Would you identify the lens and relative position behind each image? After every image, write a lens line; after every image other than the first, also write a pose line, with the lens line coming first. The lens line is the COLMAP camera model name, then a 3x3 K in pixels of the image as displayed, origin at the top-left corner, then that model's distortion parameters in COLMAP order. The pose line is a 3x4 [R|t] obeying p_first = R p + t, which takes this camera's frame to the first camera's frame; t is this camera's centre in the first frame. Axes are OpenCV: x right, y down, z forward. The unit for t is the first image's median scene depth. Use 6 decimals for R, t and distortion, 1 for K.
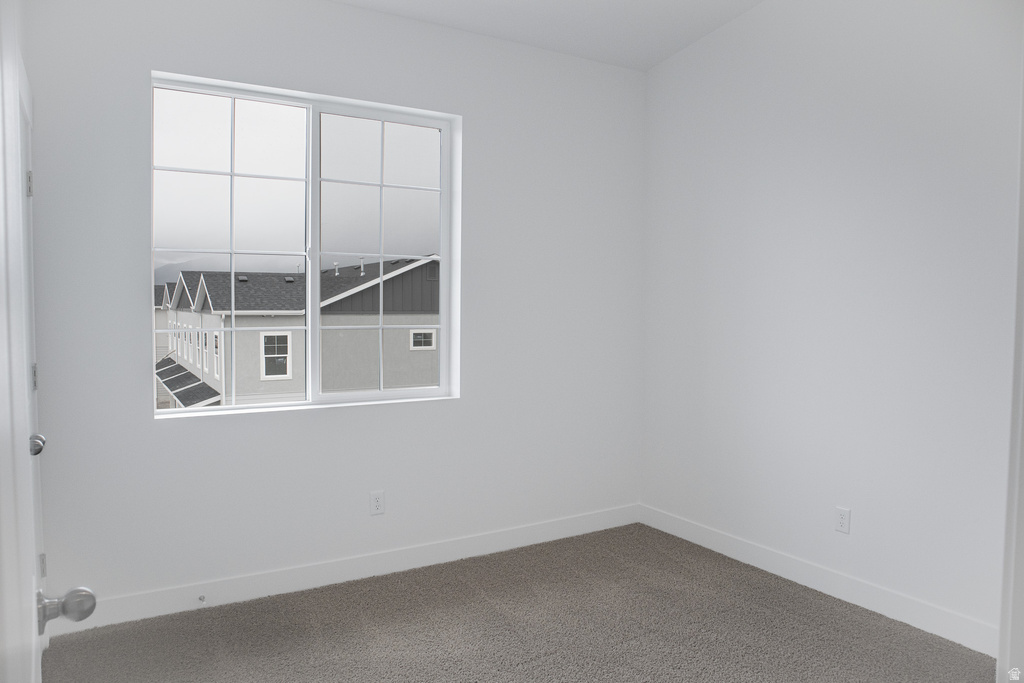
lens RADIAL K [[709.9, 0, 512.0], [0, 709.9, 341.5], [0, 0, 1]] dist [-0.082359, 0.003209]
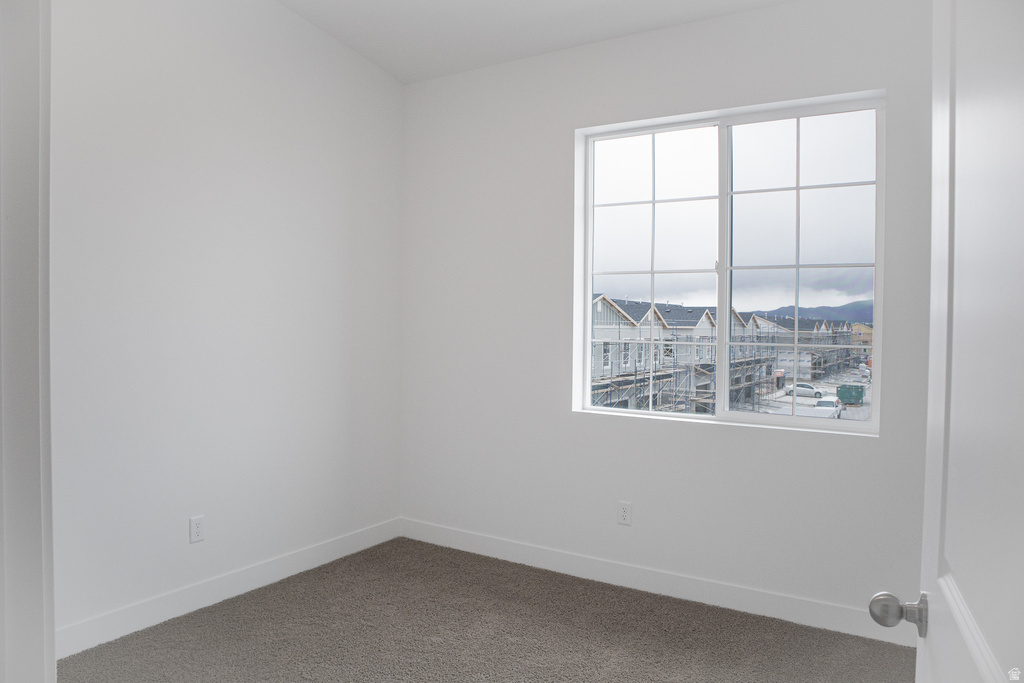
lens RADIAL K [[709.9, 0, 512.0], [0, 709.9, 341.5], [0, 0, 1]] dist [-0.082359, 0.003209]
pose [[0.416972, 0.030784, -0.908398, 0.533124], [-0.044876, 0.998905, 0.013253, -0.021694], [0.907811, 0.035239, 0.417897, 0.331401]]
